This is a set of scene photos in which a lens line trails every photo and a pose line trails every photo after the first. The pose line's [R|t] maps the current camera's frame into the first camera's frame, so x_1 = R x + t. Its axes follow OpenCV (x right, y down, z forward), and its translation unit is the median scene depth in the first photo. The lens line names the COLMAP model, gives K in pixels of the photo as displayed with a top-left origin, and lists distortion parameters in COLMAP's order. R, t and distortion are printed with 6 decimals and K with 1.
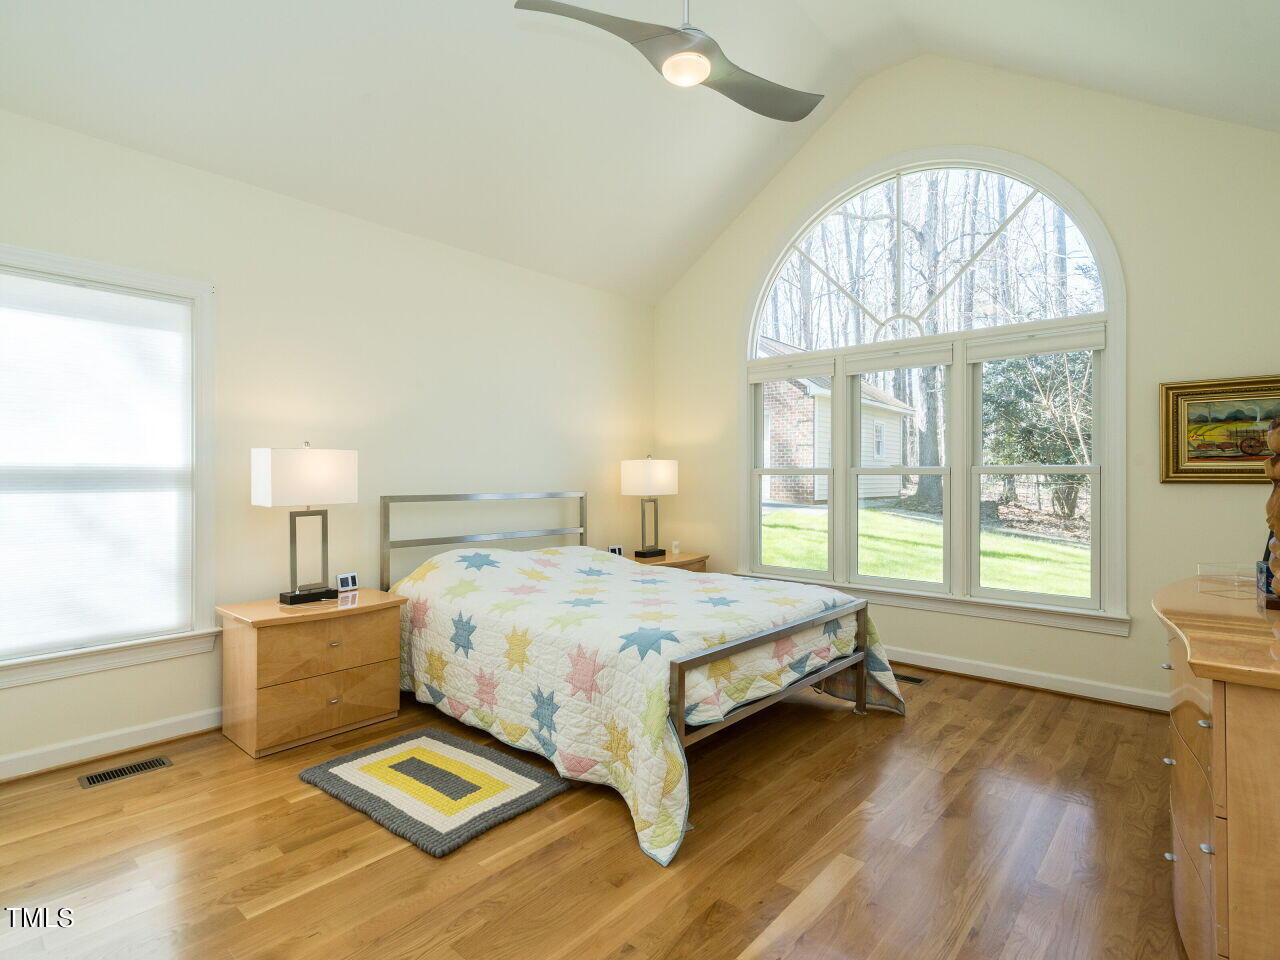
lens RADIAL K [[669.7, 0, 640.0], [0, 669.7, 480.0], [0, 0, 1]] dist [0.003410, 0.000905]
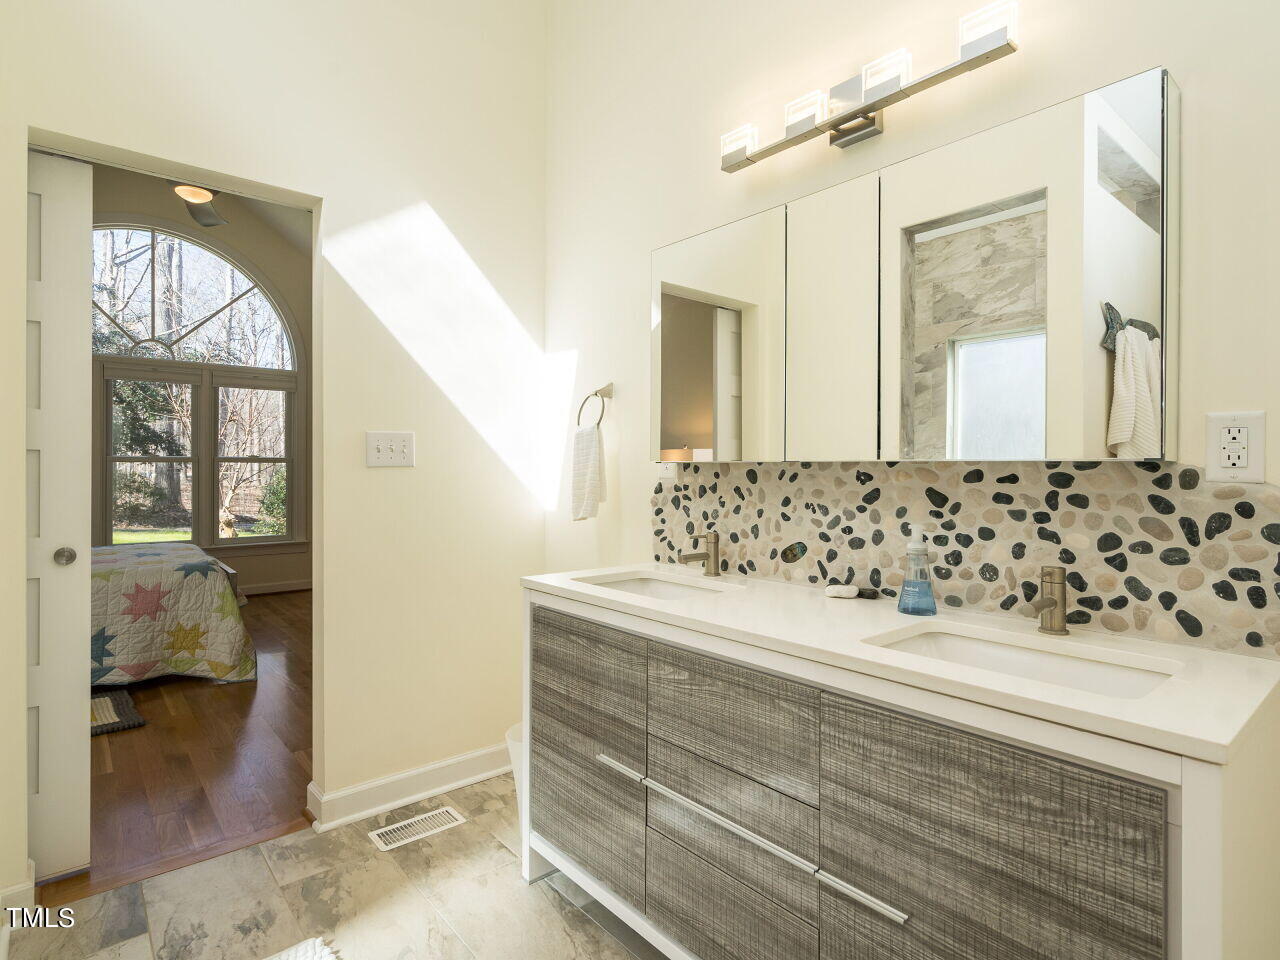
lens RADIAL K [[669.7, 0, 640.0], [0, 669.7, 480.0], [0, 0, 1]] dist [0.003410, 0.000905]
pose [[0.145973, -0.015082, 0.989174, -0.845266], [0.001864, 0.999886, 0.014971, 0.009803], [-0.989287, -0.000341, 0.145985, -0.142507]]
